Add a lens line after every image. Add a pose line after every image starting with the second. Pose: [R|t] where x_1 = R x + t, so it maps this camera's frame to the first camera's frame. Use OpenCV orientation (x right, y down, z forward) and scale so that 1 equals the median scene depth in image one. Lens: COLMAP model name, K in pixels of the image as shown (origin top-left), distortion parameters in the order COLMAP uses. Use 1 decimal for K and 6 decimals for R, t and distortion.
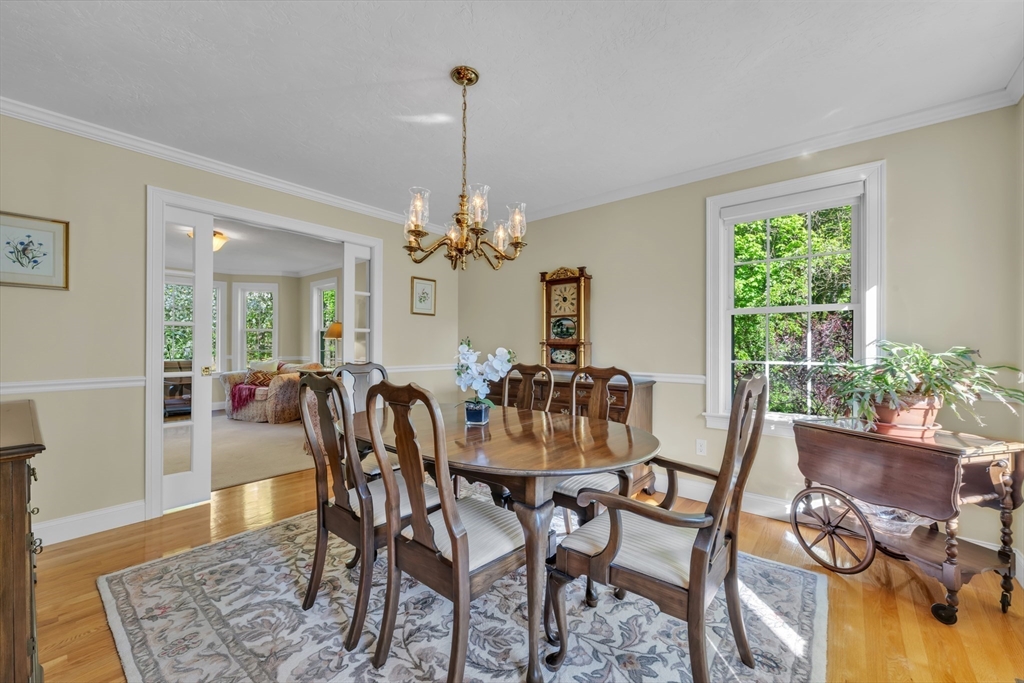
lens RADIAL K [[405.9, 0, 515.8], [0, 405.9, 339.6], [0, 0, 1]] dist [0.001626, 0.000067]
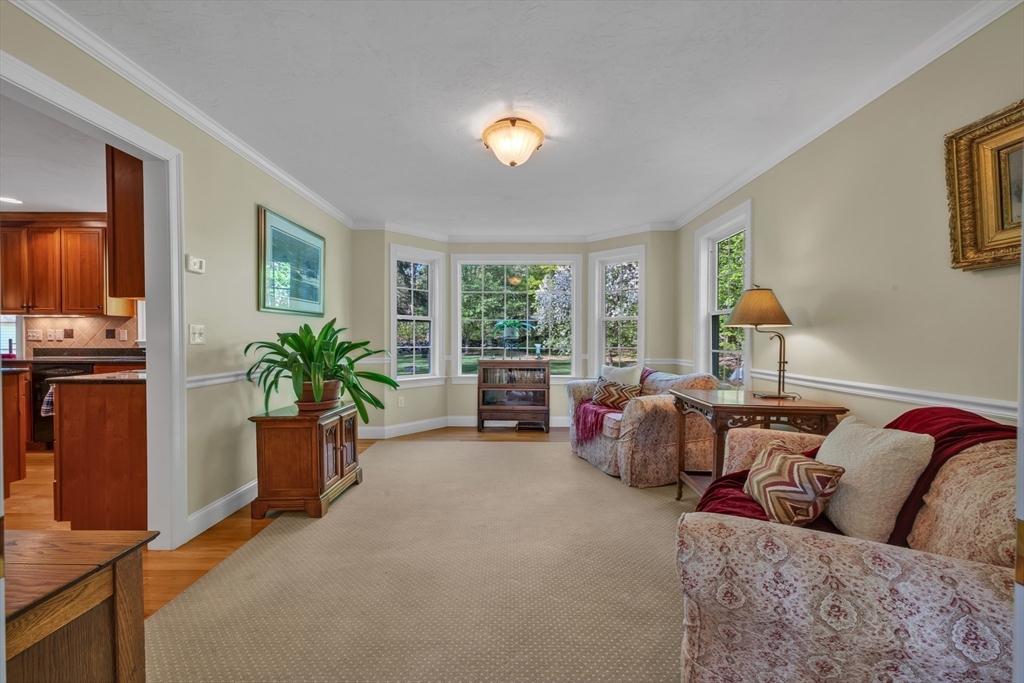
lens RADIAL K [[405.9, 0, 514.3], [0, 405.9, 341.6], [0, 0, 1]] dist [0.001626, 0.000067]
pose [[0.636349, 0.007454, -0.771365, -0.259672], [0.006905, 0.999858, 0.015359, 0.004694], [0.771370, -0.015100, 0.636207, 0.506647]]
